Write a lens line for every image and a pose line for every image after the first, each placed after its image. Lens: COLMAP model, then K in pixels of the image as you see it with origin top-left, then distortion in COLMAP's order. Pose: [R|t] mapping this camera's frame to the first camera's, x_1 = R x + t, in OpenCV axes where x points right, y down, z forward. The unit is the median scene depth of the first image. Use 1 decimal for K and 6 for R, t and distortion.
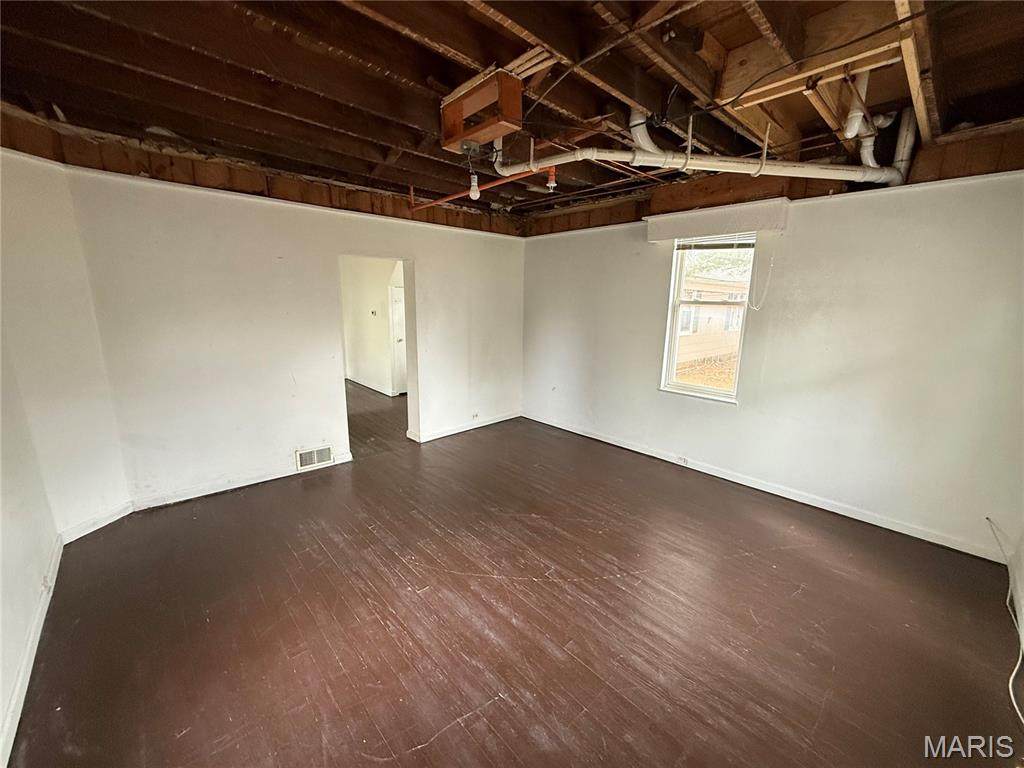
lens RADIAL K [[409.2, 0, 512.3], [0, 409.2, 384.2], [0, 0, 1]] dist [0.001395, -0.000083]
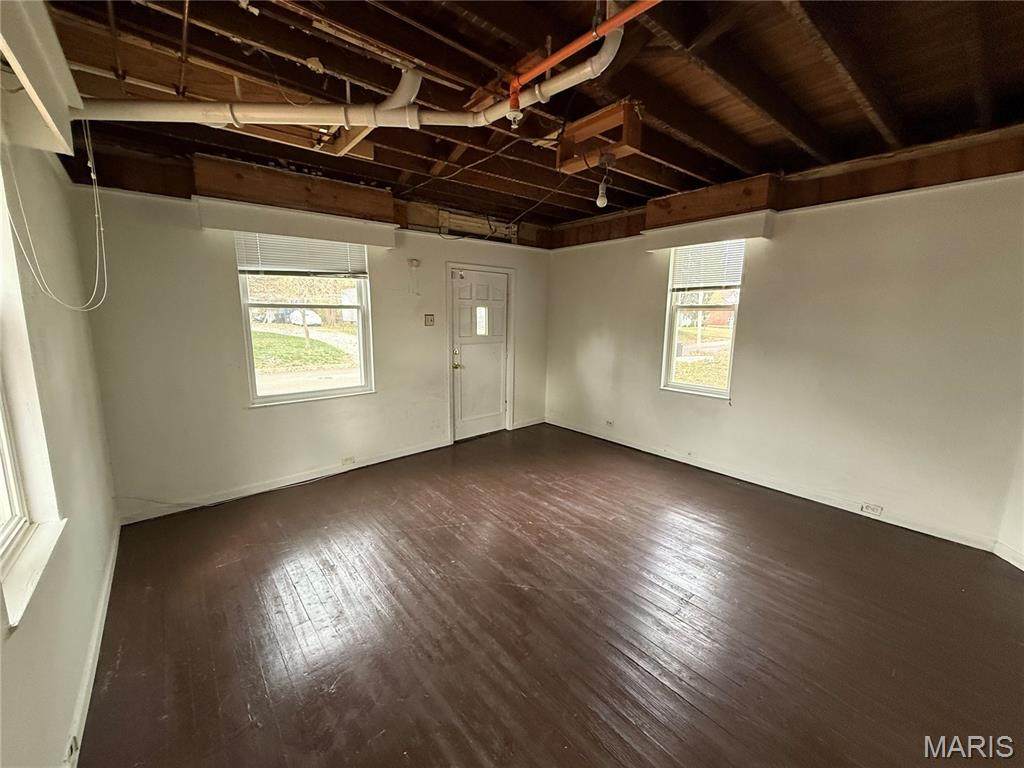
lens RADIAL K [[409.2, 0, 509.4], [0, 409.2, 382.5], [0, 0, 1]] dist [0.001395, -0.000083]
pose [[-0.998359, -0.029666, 0.048990, 0.081955], [-0.010512, 0.935779, 0.352430, -0.432610], [-0.056299, 0.351336, -0.934555, 2.302704]]
